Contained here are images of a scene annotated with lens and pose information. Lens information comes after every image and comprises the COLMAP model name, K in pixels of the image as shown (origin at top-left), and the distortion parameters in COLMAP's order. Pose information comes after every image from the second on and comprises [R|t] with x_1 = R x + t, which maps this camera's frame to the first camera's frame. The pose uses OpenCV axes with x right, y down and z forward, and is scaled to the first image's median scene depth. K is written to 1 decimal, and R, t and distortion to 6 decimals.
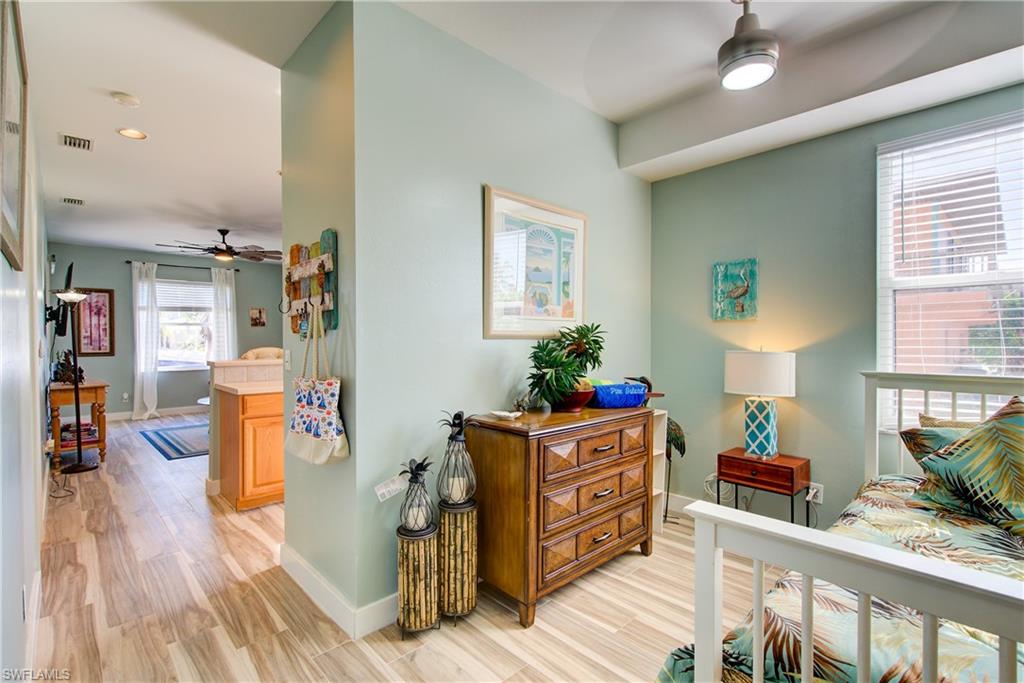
lens RADIAL K [[474.3, 0, 510.9], [0, 474.3, 344.2], [0, 0, 1]] dist [-0.002011, -0.000196]
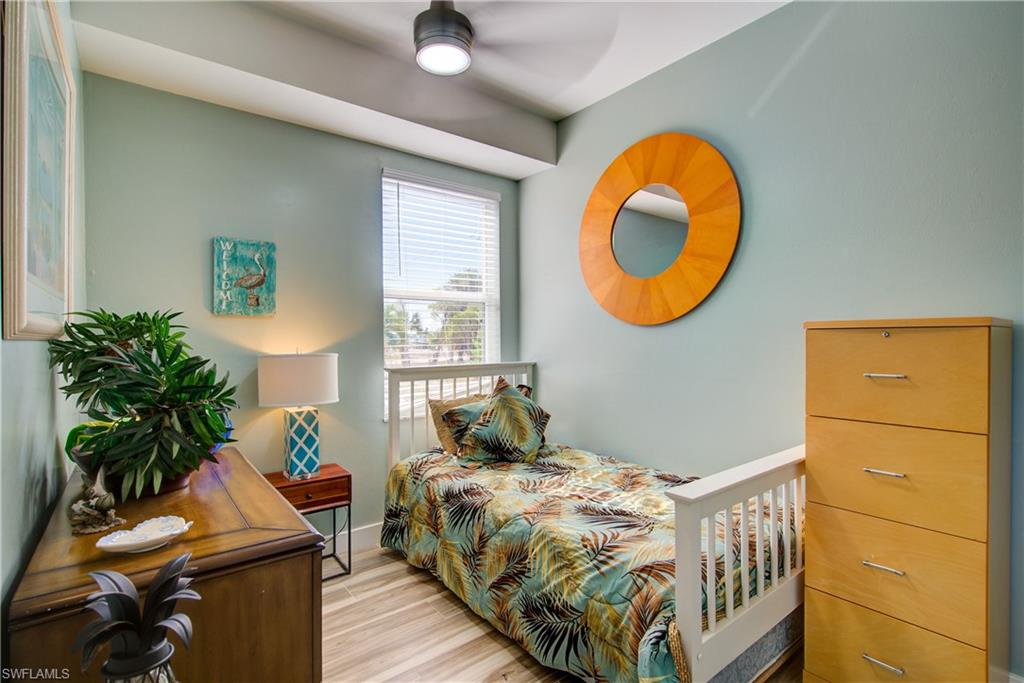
lens RADIAL K [[474.3, 0, 510.9], [0, 474.3, 344.2], [0, 0, 1]] dist [-0.002011, -0.000196]
pose [[0.094017, -0.012763, 0.995489, -0.300228], [0.016244, 0.999804, 0.011284, -0.006036], [-0.995438, 0.015109, 0.094206, 0.549574]]
